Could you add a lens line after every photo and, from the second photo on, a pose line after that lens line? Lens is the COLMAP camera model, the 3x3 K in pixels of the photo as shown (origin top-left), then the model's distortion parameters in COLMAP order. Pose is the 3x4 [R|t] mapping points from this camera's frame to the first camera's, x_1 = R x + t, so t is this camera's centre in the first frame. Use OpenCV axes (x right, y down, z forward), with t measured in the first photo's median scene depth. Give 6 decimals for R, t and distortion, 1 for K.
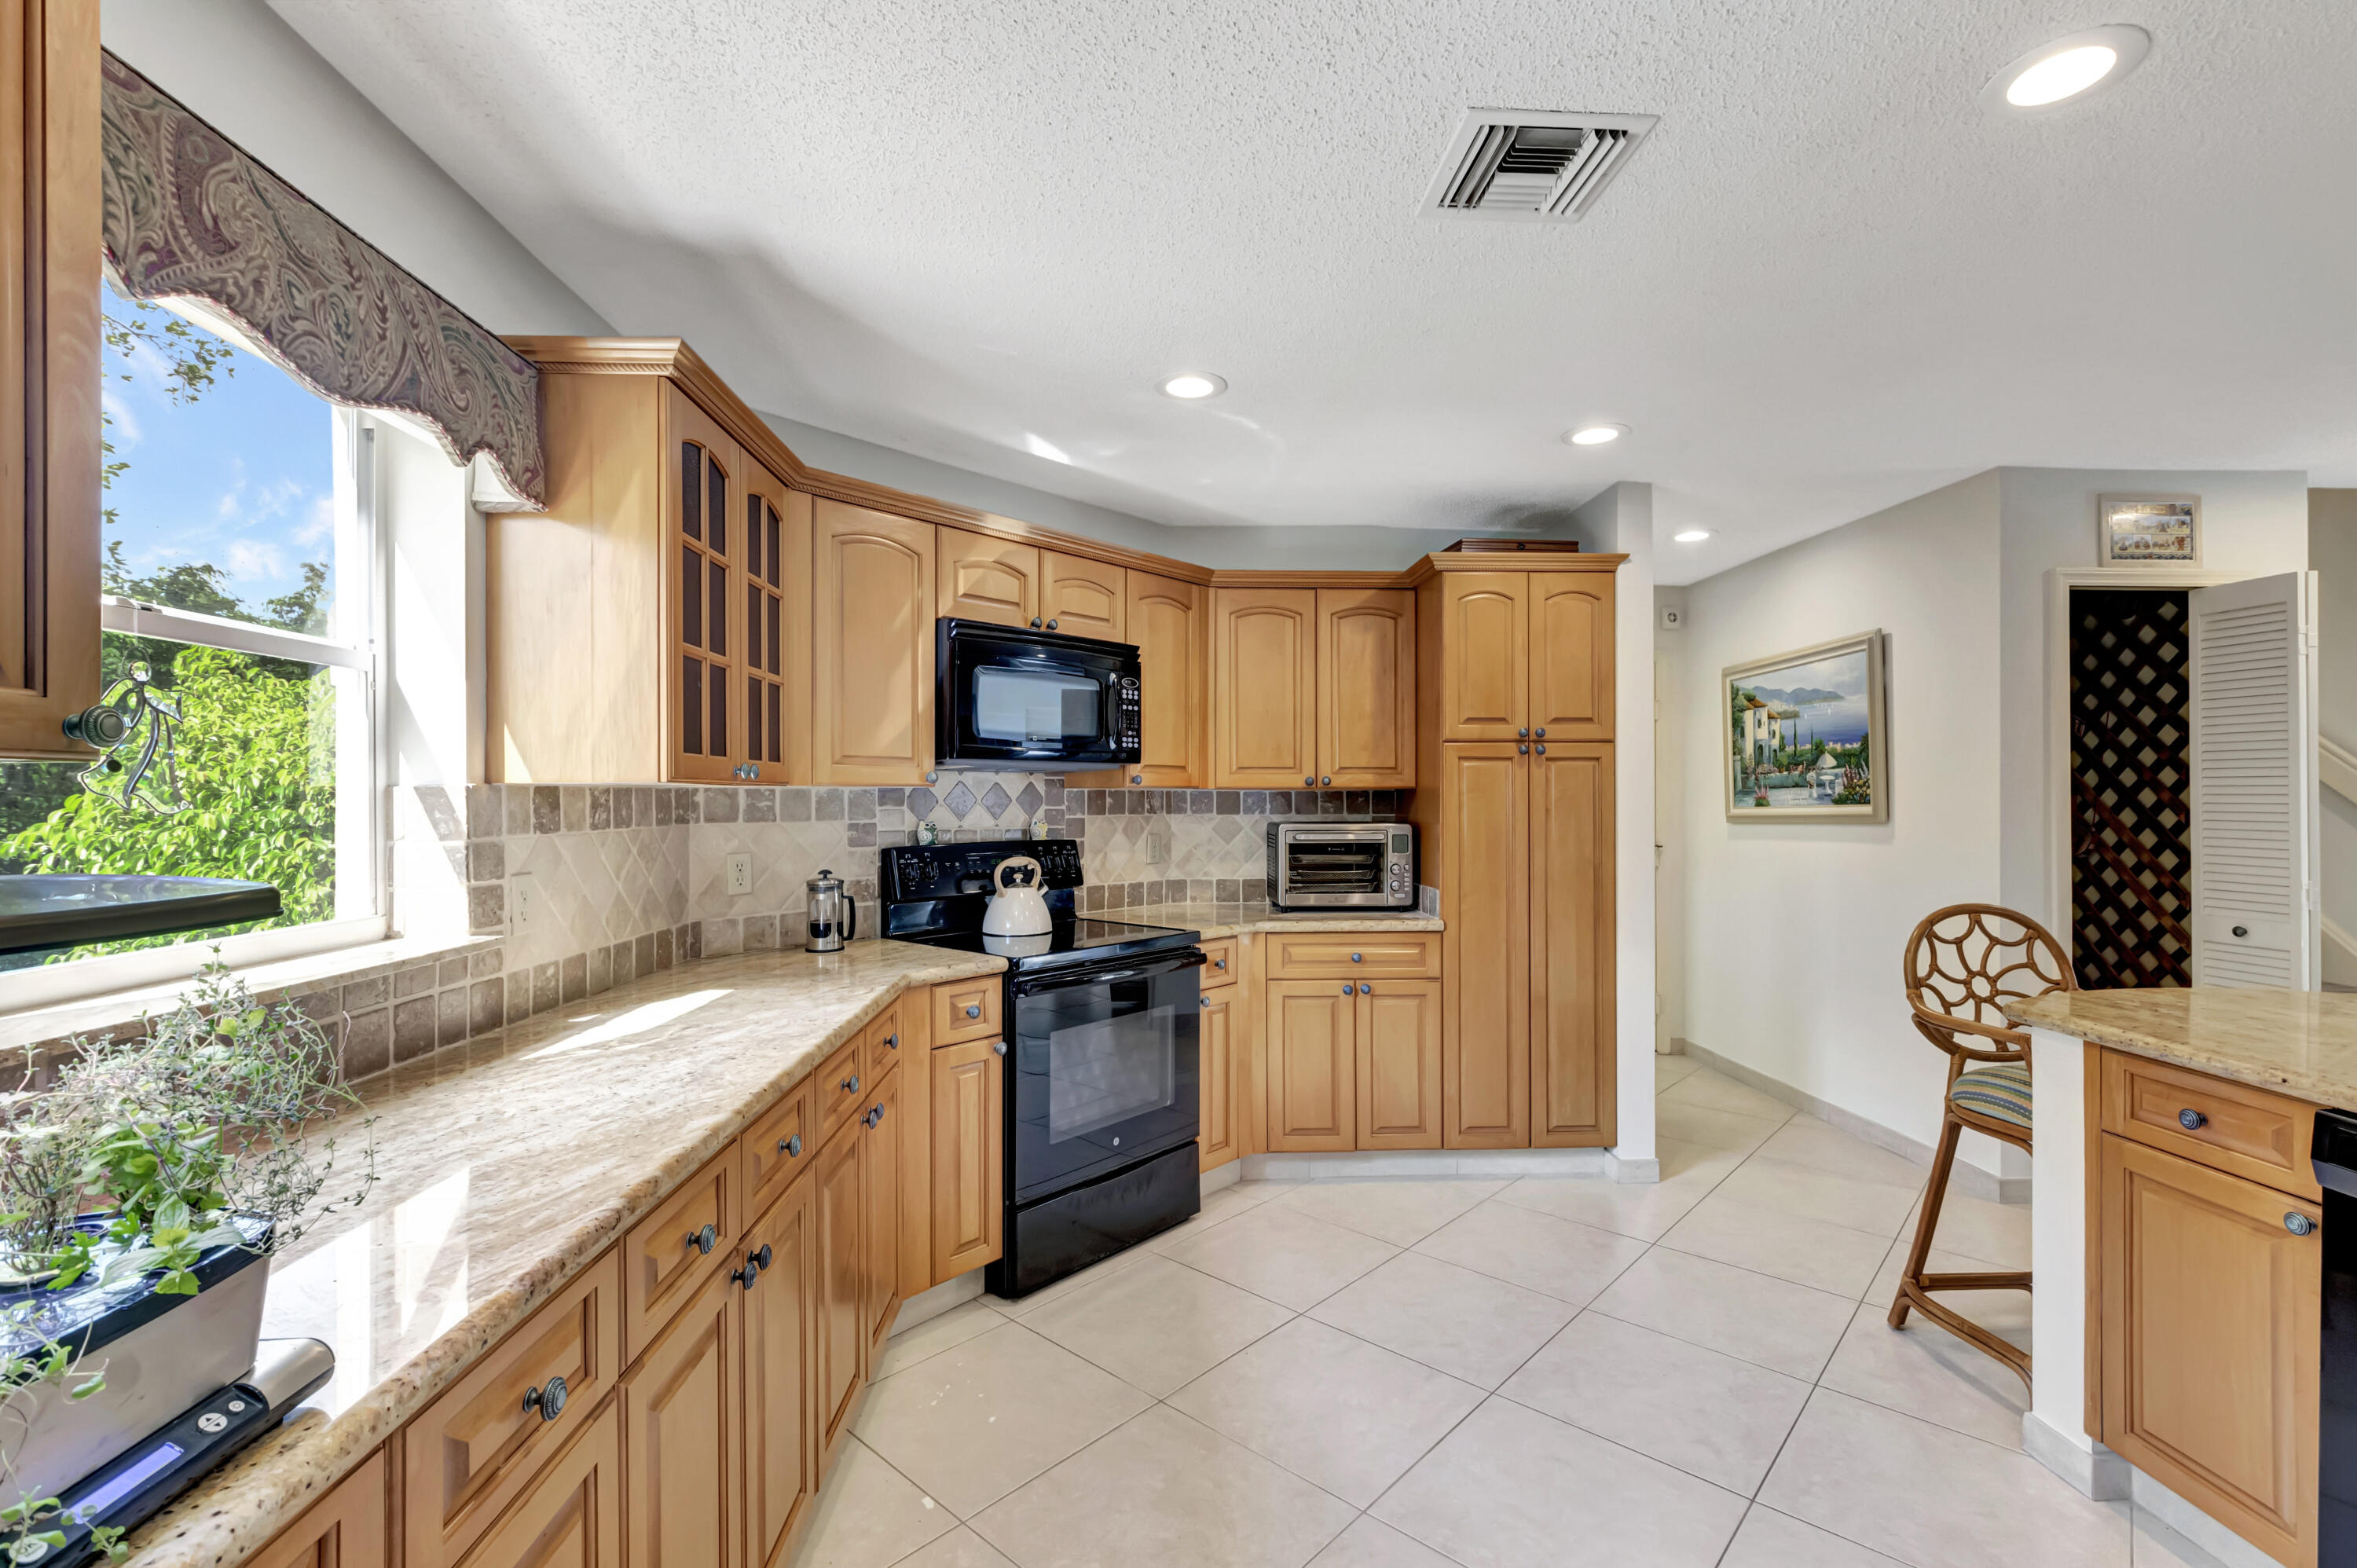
lens RADIAL K [[1034.3, 0, 1188.6], [0, 1034.3, 801.6], [0, 0, 1]] dist [-0.003534, -0.001770]
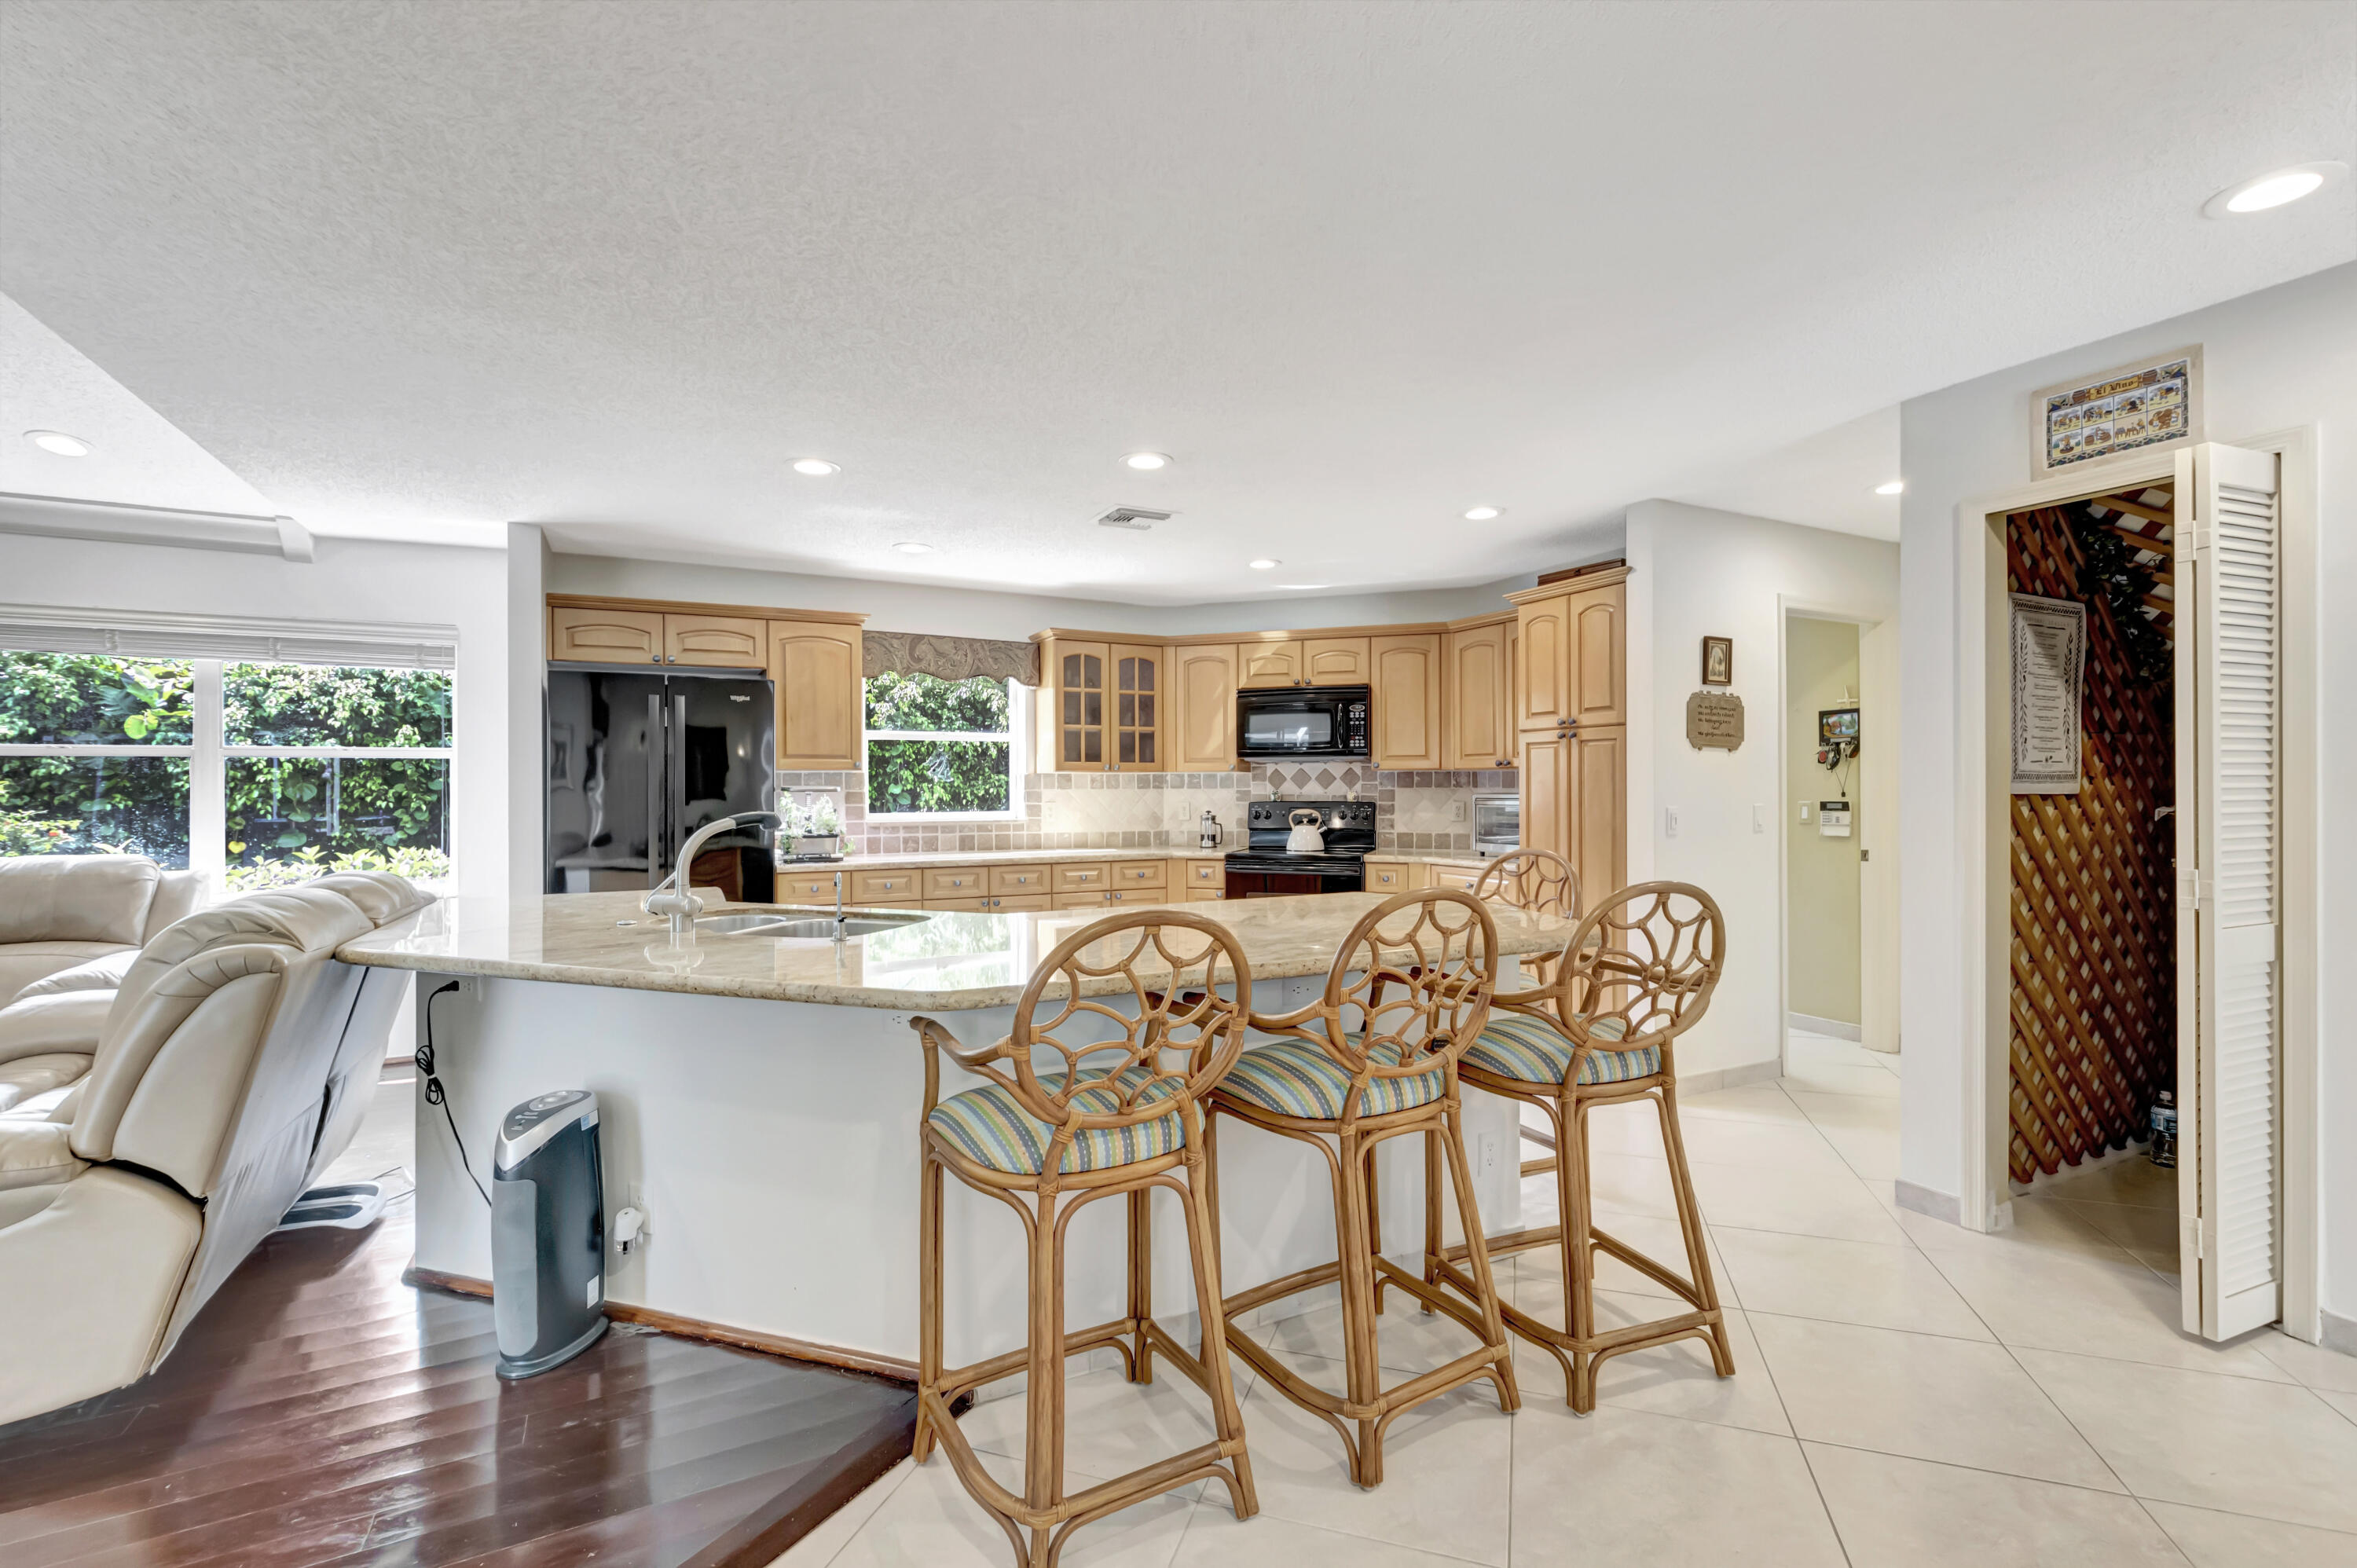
lens RADIAL K [[1034.3, 0, 1185.8], [0, 1034.3, 784.5], [0, 0, 1]] dist [-0.003534, -0.001770]
pose [[0.419757, -0.004639, -0.907625, 1.406732], [-0.003688, 0.999970, -0.006816, 0.023453], [0.907629, 0.006208, 0.419727, 0.043902]]
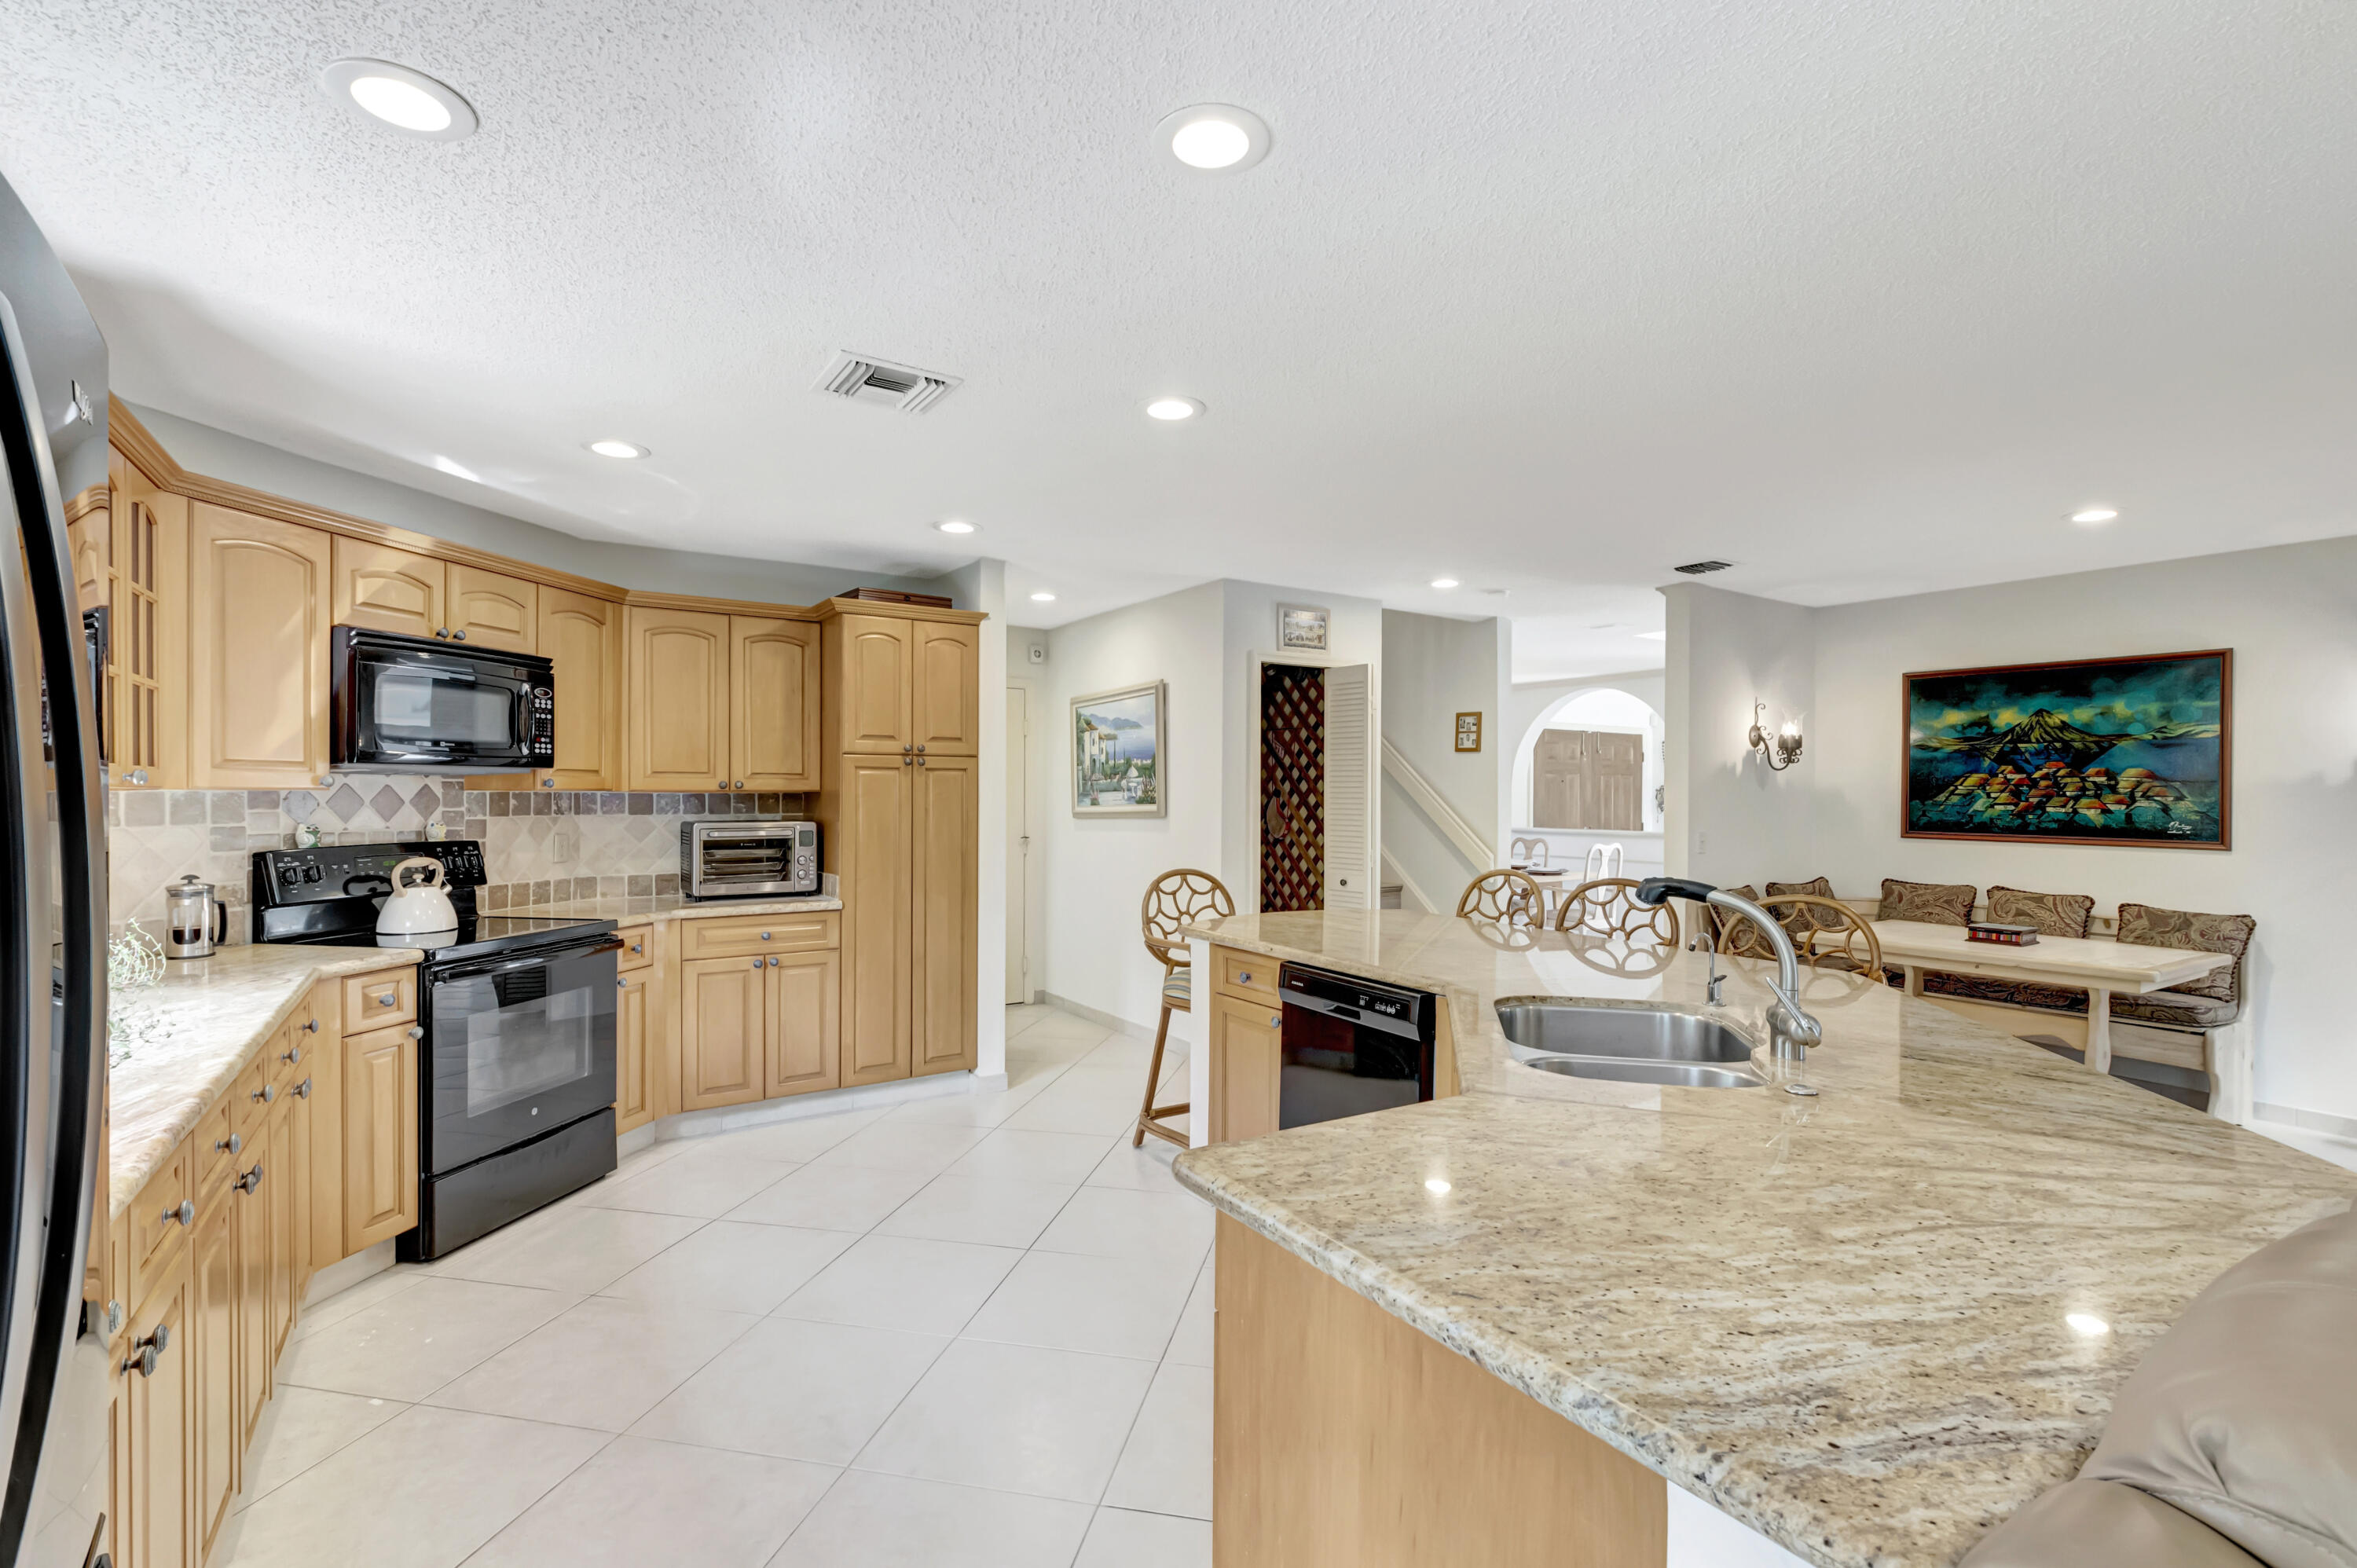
lens RADIAL K [[1034.3, 0, 1170.8], [0, 1034.3, 789.1], [0, 0, 1]] dist [-0.003534, -0.001770]
pose [[0.863618, 0.004555, 0.504126, -0.035784], [0.000238, 0.999955, -0.009443, -0.005112], [-0.504147, 0.008276, 0.863578, -0.267267]]
